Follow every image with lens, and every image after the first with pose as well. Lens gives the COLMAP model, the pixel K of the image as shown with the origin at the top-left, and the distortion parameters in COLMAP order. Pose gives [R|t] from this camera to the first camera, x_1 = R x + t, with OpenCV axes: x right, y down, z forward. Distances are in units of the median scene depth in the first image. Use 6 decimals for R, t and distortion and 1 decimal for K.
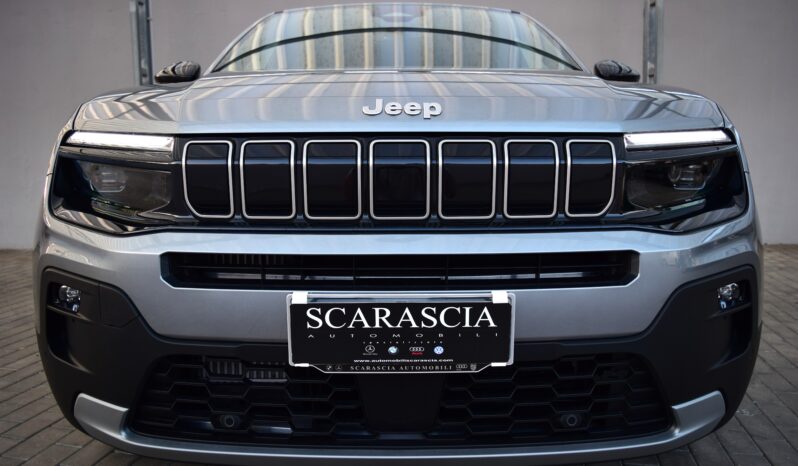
lens RADIAL K [[624.2, 0, 401.1], [0, 624.2, 243.9], [0, 0, 1]] dist [-0.074675, 0.003149]
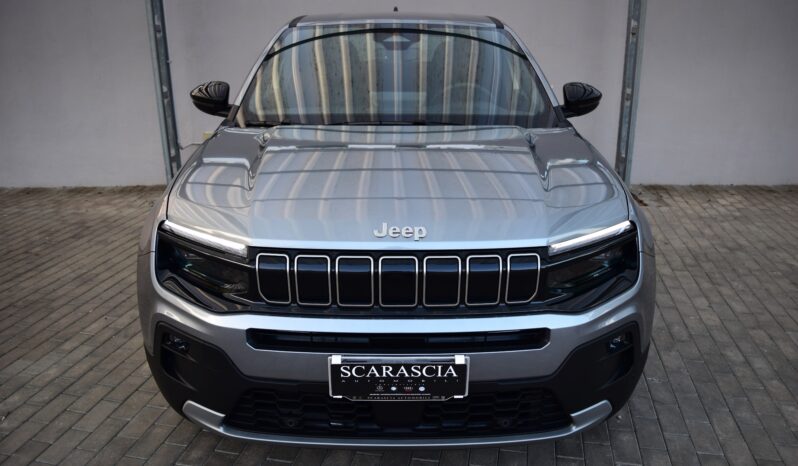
lens RADIAL K [[624.2, 0, 401.1], [0, 624.2, 243.9], [0, 0, 1]] dist [-0.074675, 0.003149]
pose [[0.999974, 0.004720, 0.005403, -0.004335], [-0.005621, 0.983427, 0.181215, -0.481138], [-0.004458, -0.181241, 0.983429, -0.513668]]
